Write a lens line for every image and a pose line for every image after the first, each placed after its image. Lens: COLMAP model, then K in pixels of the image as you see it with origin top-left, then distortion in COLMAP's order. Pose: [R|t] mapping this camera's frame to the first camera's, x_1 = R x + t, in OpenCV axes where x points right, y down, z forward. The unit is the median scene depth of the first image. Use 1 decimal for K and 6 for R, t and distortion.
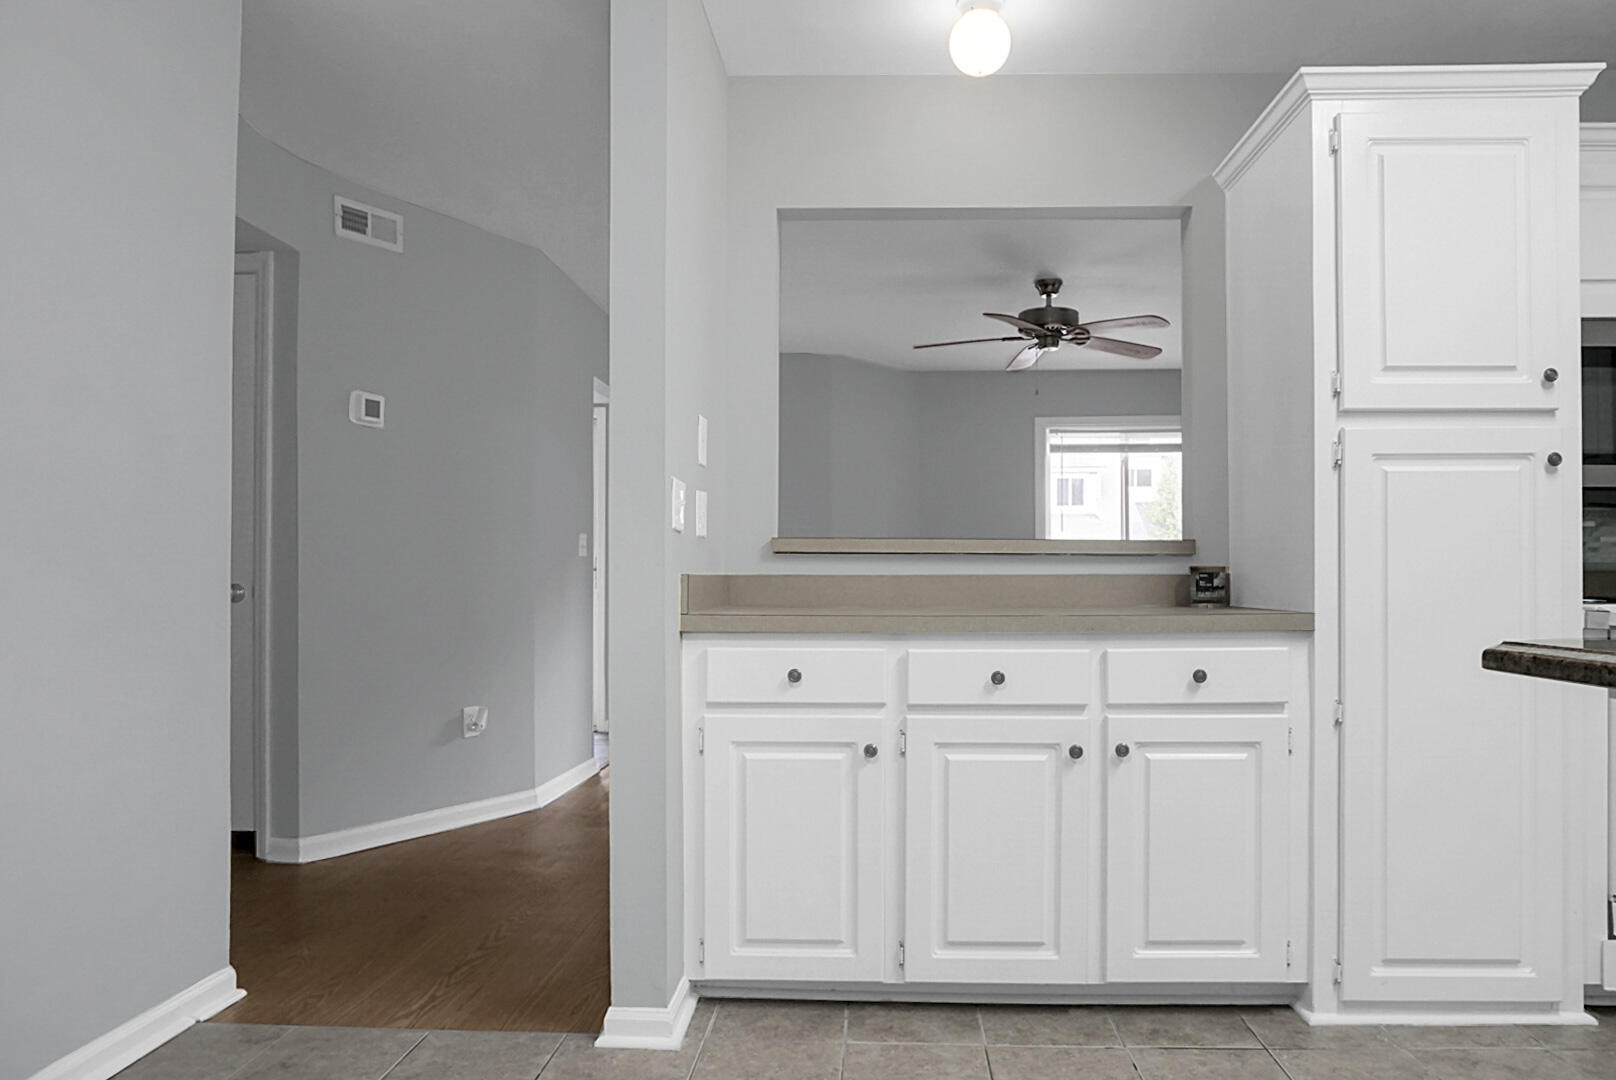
lens RADIAL K [[1121.2, 0, 809.3], [0, 1121.2, 563.1], [0, 0, 1]] dist [-0.051311, 0.029007]
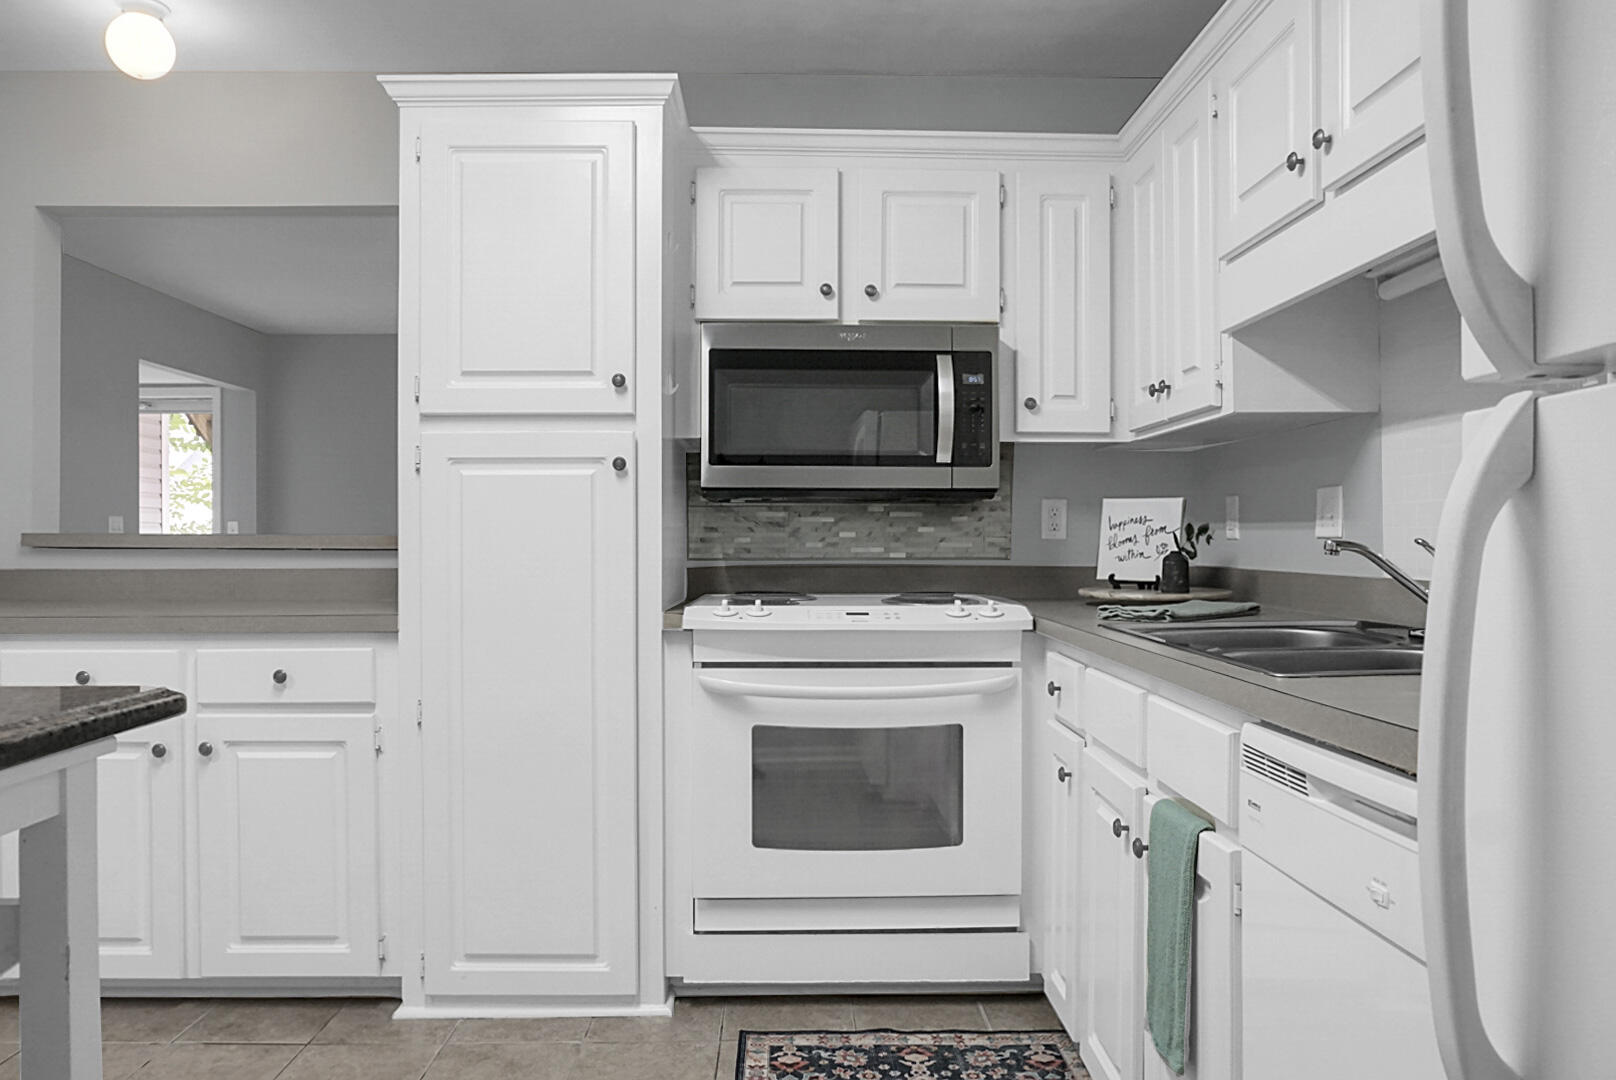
lens RADIAL K [[1107.7, 0, 788.1], [0, 1107.7, 536.7], [0, 0, 1]] dist [-0.052086, 0.030842]
pose [[0.998255, -0.000449, 0.059051, 0.745855], [0.000029, 0.999975, 0.007110, -0.033032], [-0.059053, -0.007096, 0.998230, -0.024715]]
